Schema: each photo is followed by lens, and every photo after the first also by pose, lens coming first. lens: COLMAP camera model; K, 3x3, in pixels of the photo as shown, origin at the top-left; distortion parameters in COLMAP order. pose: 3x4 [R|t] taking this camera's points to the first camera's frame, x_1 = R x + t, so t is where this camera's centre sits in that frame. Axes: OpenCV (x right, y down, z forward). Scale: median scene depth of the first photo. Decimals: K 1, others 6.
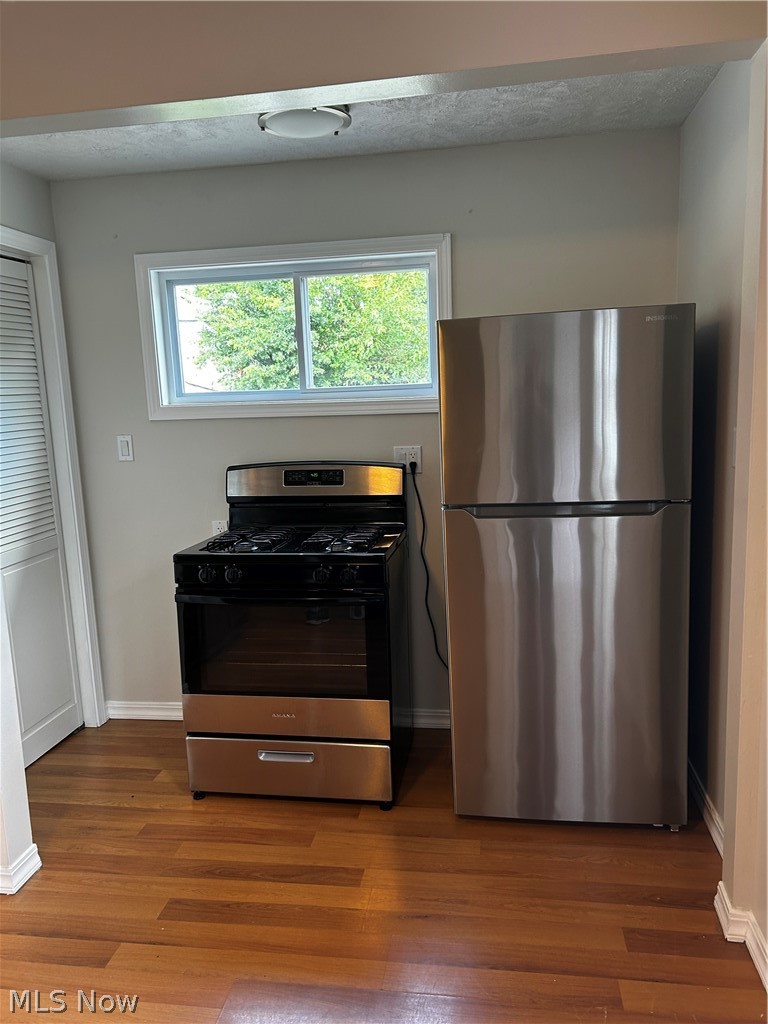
lens RADIAL K [[782.2, 0, 376.1], [0, 782.2, 519.7], [0, 0, 1]] dist [0.060185, -0.063995]
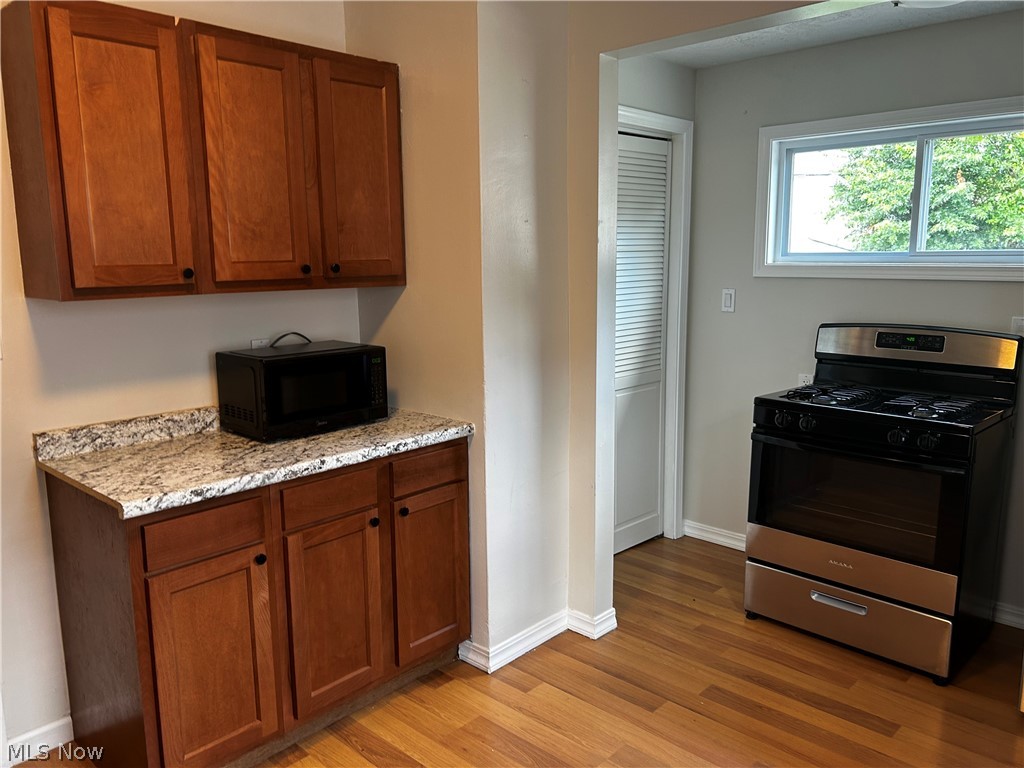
lens RADIAL K [[782.2, 0, 506.6], [0, 782.2, 379.7], [0, 0, 1]] dist [0.060185, -0.063995]
pose [[0.825247, 0.123599, -0.551081, 0.058687], [-0.119293, 0.991891, 0.043824, 0.011337], [0.552029, 0.029574, 0.833300, -0.118892]]
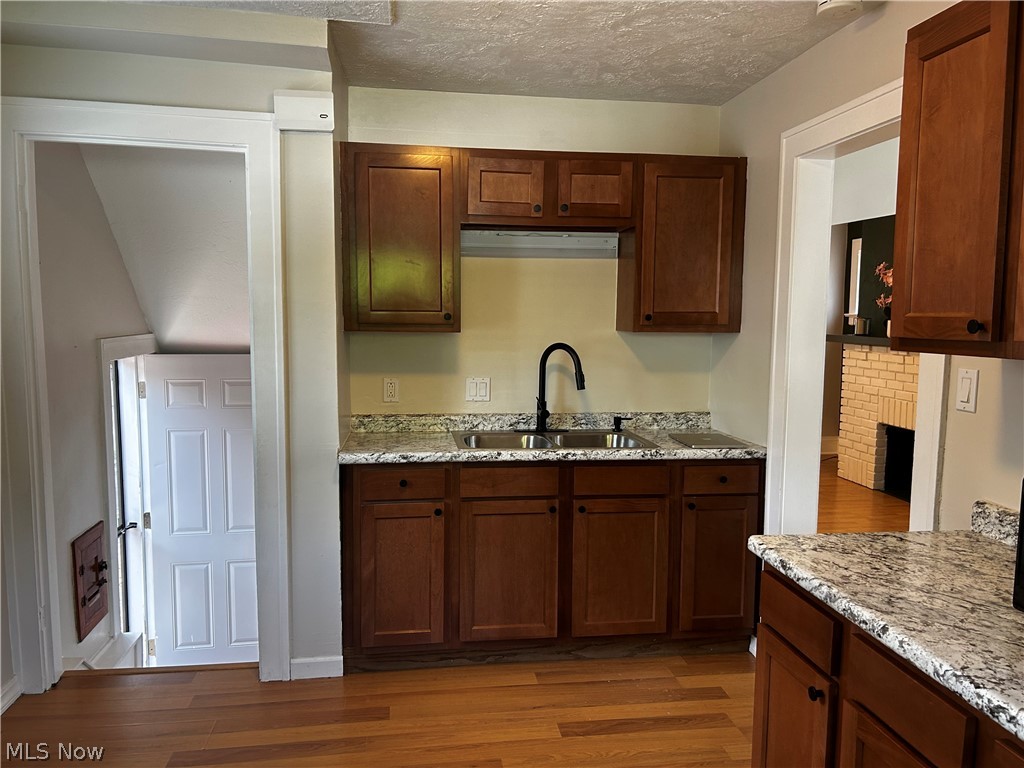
lens RADIAL K [[782.2, 0, 518.0], [0, 782.2, 384.4], [0, 0, 1]] dist [0.060185, -0.063995]
pose [[-0.952063, 0.059539, -0.300053, -0.041522], [-0.024127, 0.963205, 0.267681, -0.051122], [0.304950, 0.262089, -0.915595, 0.293845]]
